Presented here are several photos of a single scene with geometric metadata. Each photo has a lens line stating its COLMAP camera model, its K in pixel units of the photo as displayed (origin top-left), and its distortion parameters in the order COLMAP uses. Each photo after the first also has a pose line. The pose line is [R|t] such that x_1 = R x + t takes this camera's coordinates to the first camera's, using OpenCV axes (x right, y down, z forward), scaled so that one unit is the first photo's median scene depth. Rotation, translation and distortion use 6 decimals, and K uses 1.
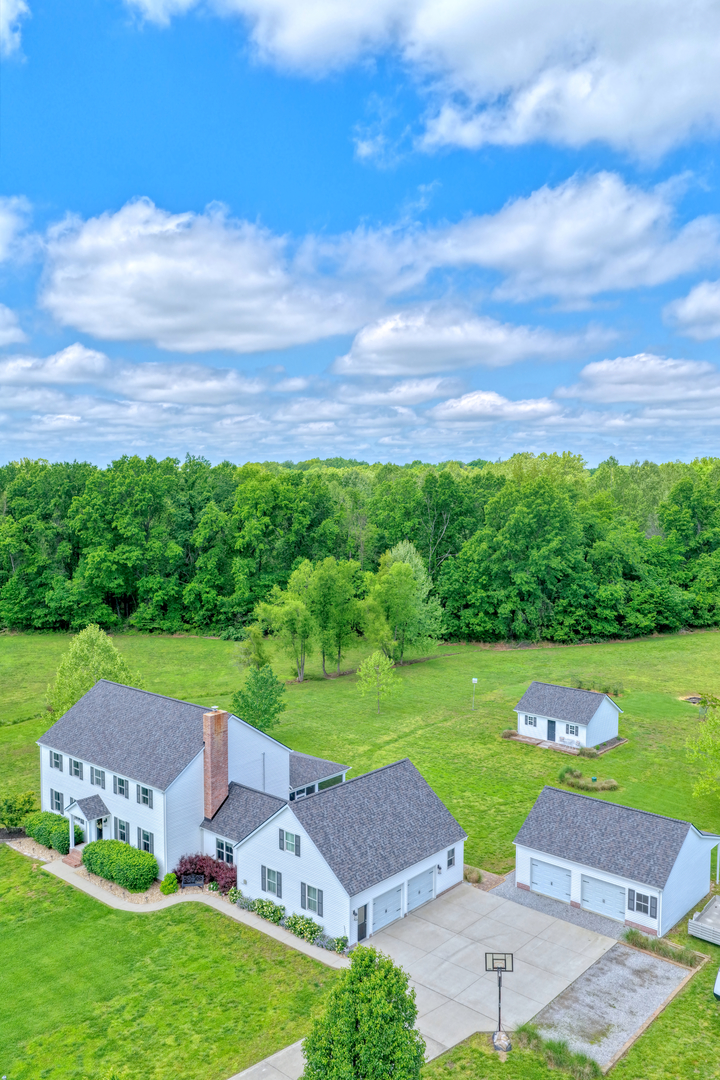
lens RADIAL K [[898.2, 0, 349.7], [0, 898.2, 537.5], [0, 0, 1]] dist [-0.009878, 0.027432]
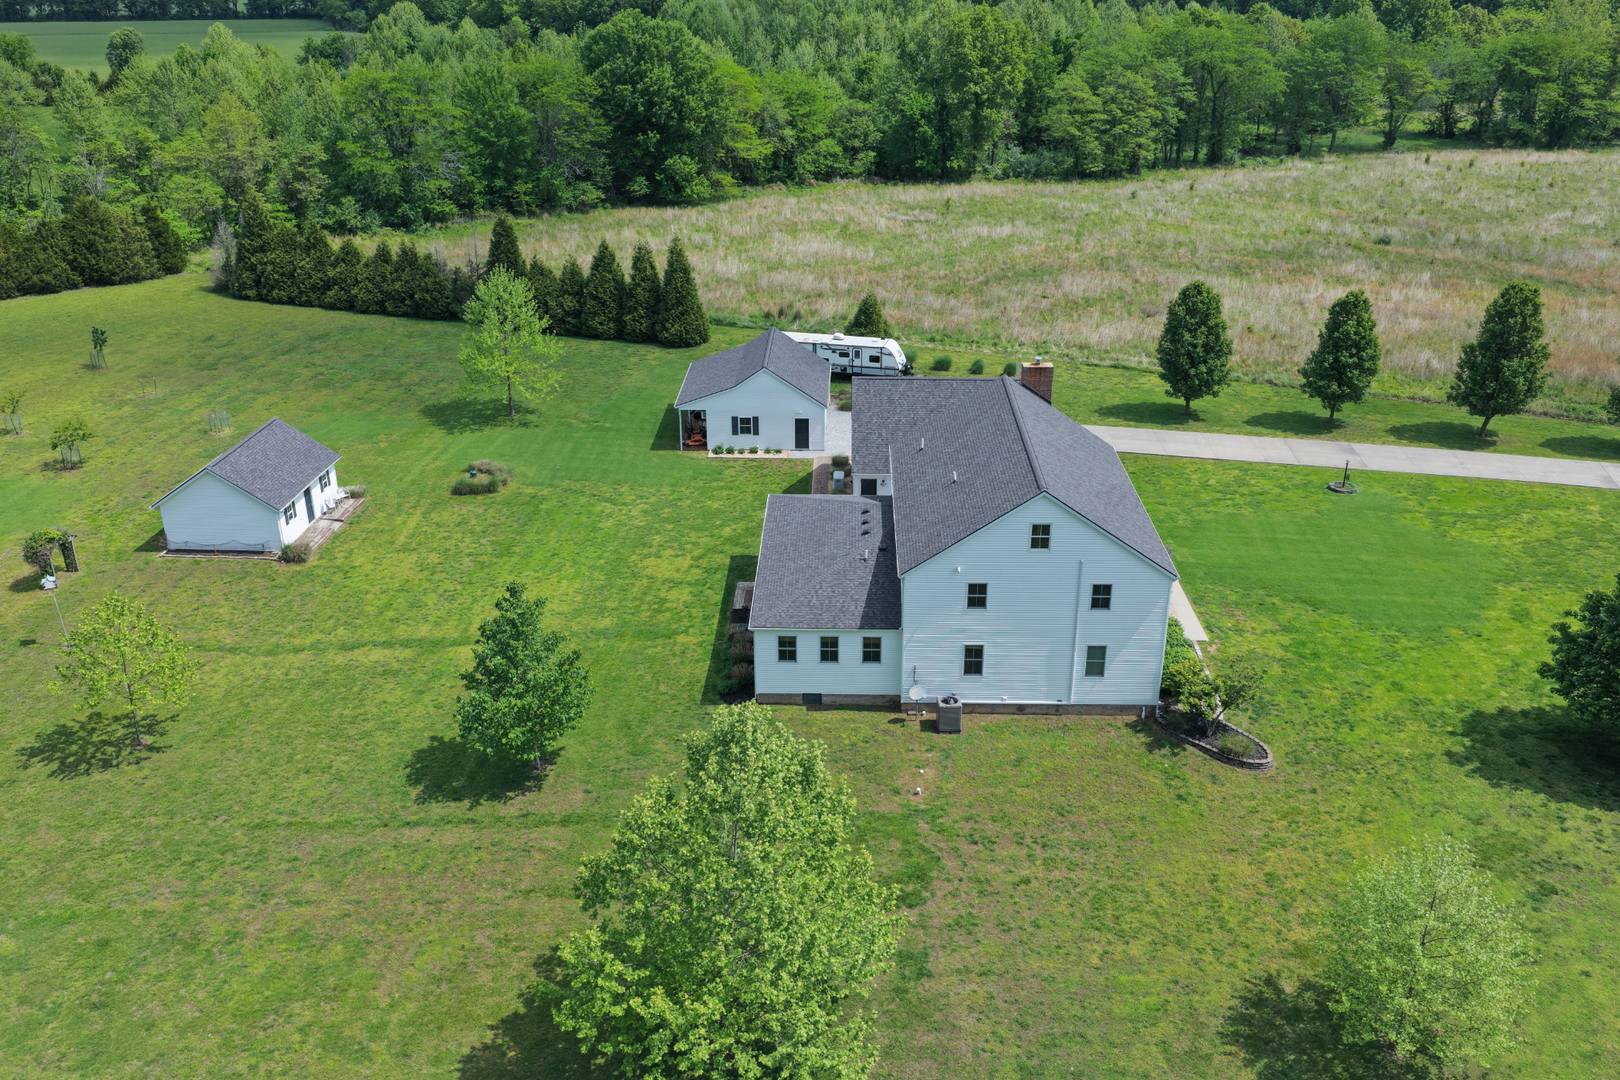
lens RADIAL K [[1347.4, 0, 809.9], [0, 1347.4, 545.4], [0, 0, 1]] dist [-0.009878, 0.027432]
pose [[-0.642959, -0.311291, 0.699787, -0.869699], [0.057050, 0.891675, 0.449067, -0.192013], [-0.763773, 0.328654, -0.555551, 1.826166]]
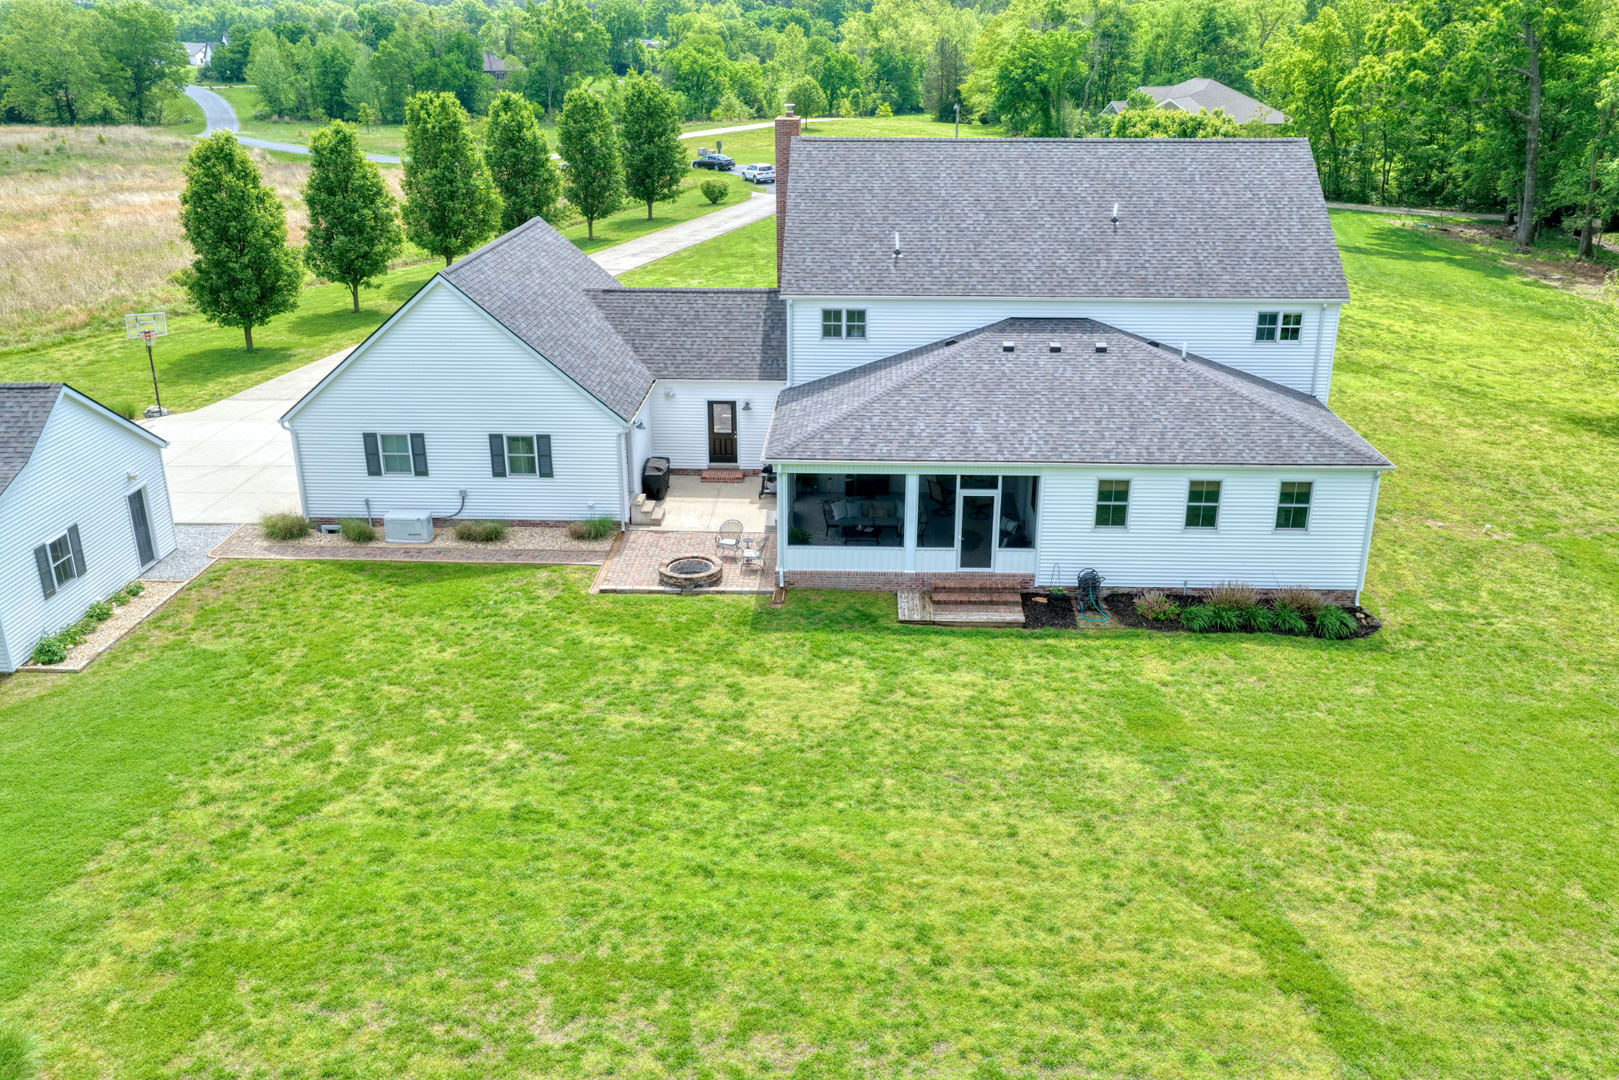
lens RADIAL K [[1346.5, 0, 813.1], [0, 1346.5, 551.3], [0, 0, 1]] dist [-0.009878, 0.027432]
pose [[-0.774011, 0.233080, -0.588711, 0.318701], [-0.041721, 0.908986, 0.414734, 0.106063], [0.631796, 0.345571, -0.693840, 1.583958]]
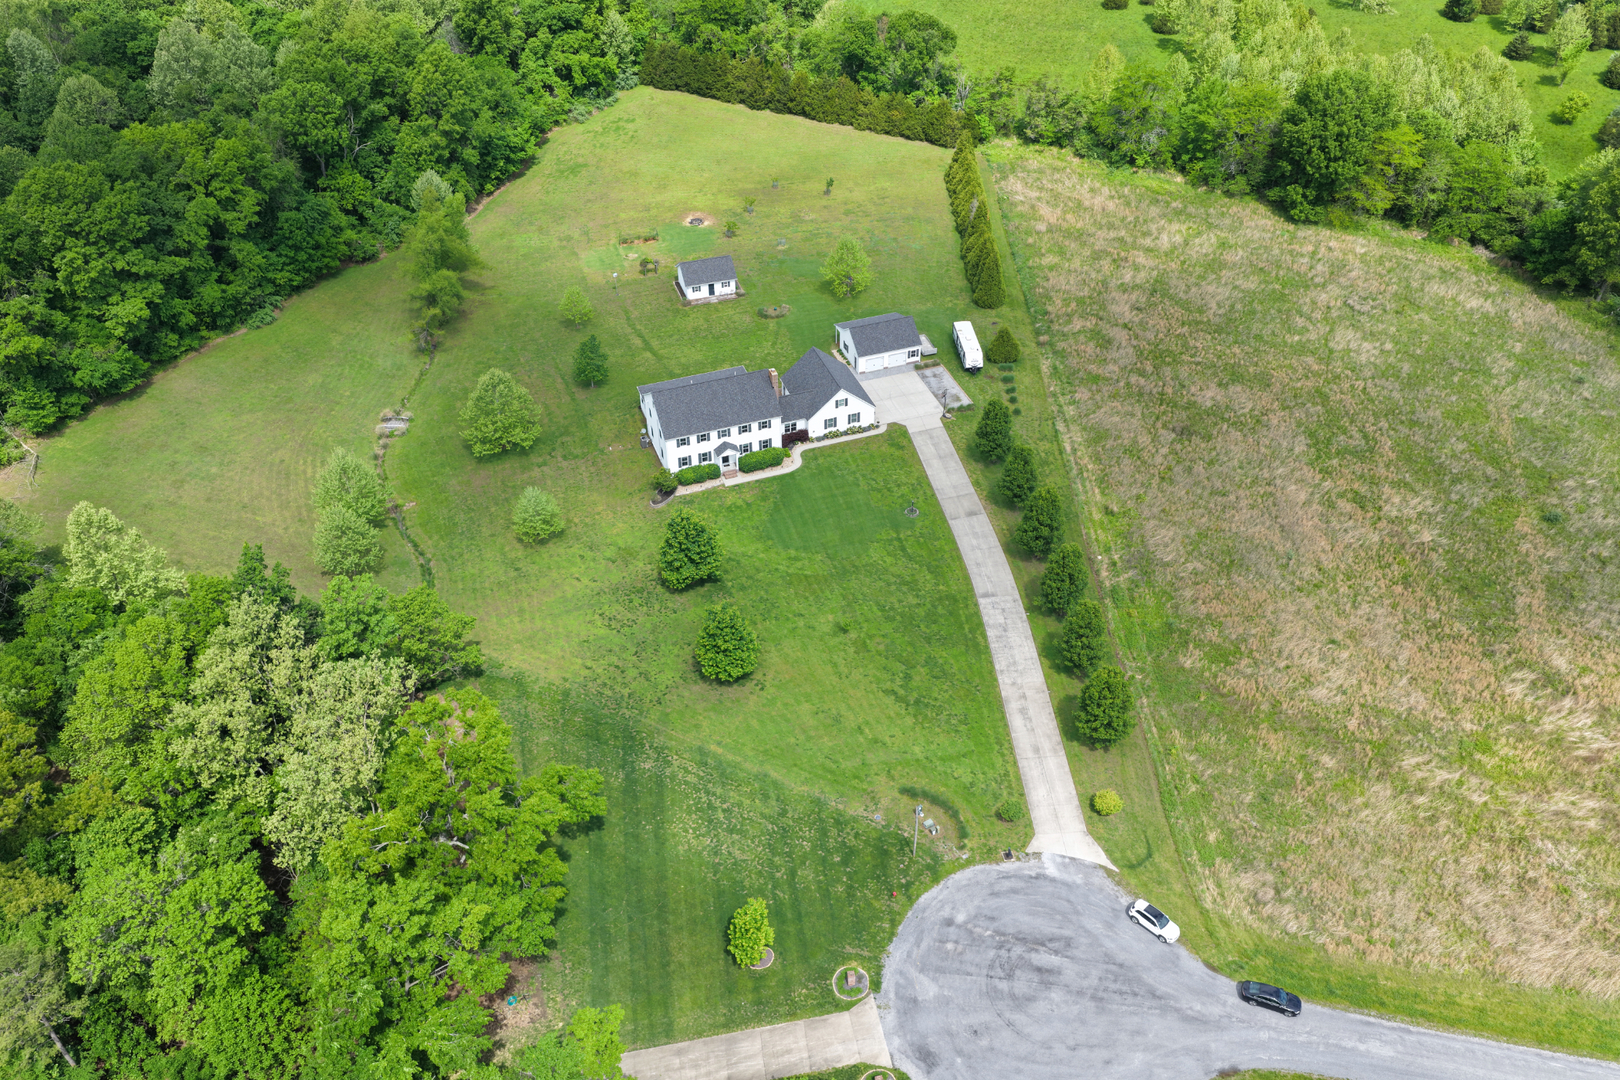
lens RADIAL K [[1347.4, 0, 812.2], [0, 1347.4, 539.8], [0, 0, 1]] dist [-0.009878, 0.027432]
pose [[0.477756, -0.561369, 0.675733, -2.286720], [0.069222, 0.790860, 0.608070, -1.287238], [-0.875761, -0.243733, 0.416697, -0.384143]]
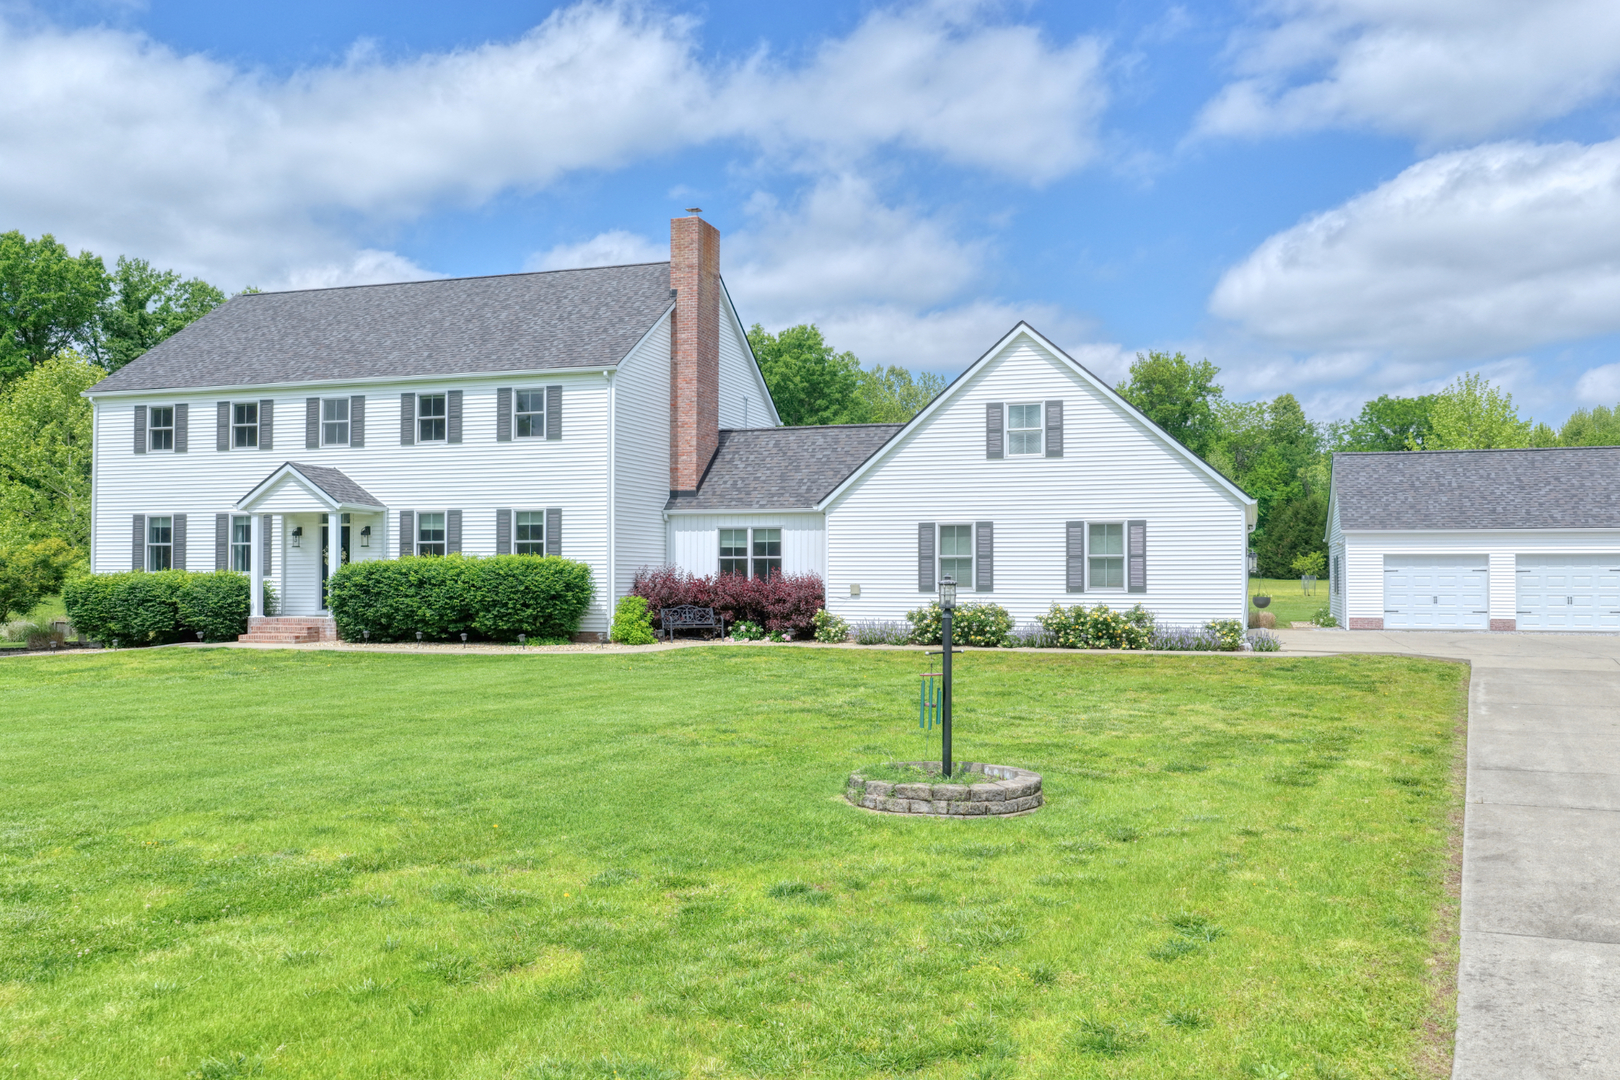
lens RADIAL K [[1347.4, 0, 804.9], [0, 1347.4, 554.1], [0, 0, 1]] dist [-0.009878, 0.027432]
pose [[0.918138, 0.011458, 0.396094, -0.335069], [0.023438, 0.996261, -0.083150, 0.386282], [-0.395566, 0.085627, 0.914437, 0.454631]]
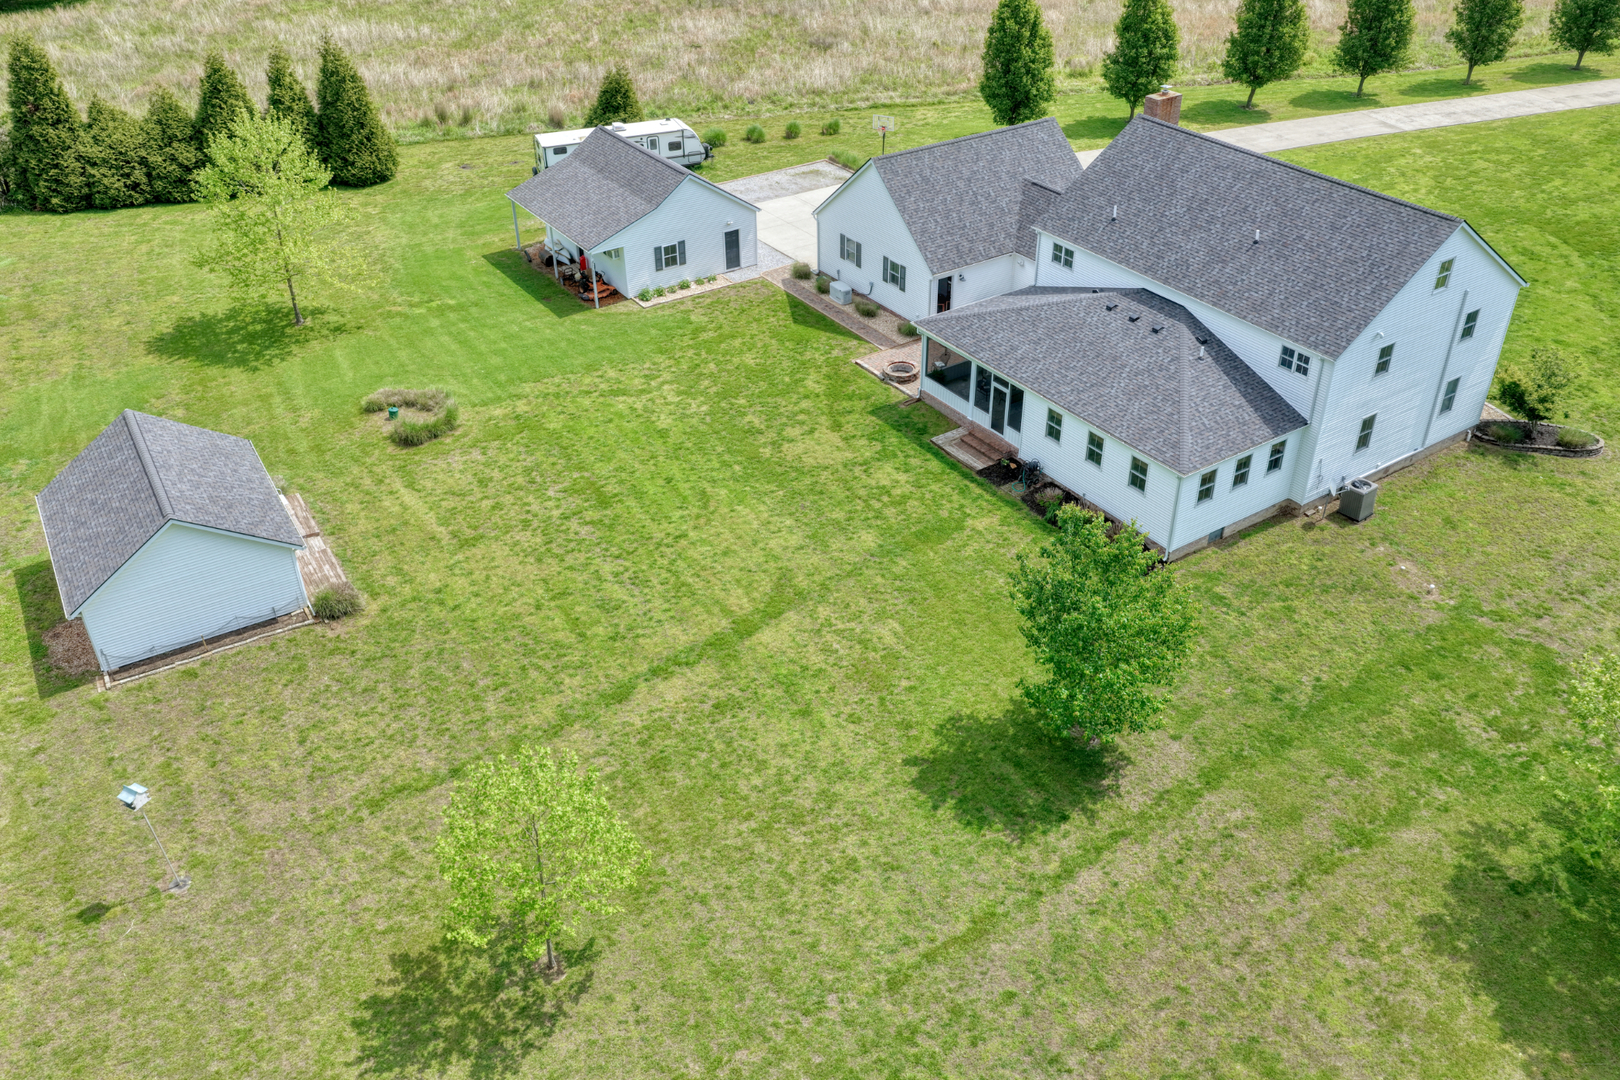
lens RADIAL K [[1347.4, 0, 813.9], [0, 1347.4, 556.1], [0, 0, 1]] dist [-0.009878, 0.027432]
pose [[-0.969382, -0.131850, 0.207156, -0.148347], [0.025714, 0.784474, 0.619628, -0.156484], [-0.244207, 0.605983, -0.757065, 2.006284]]
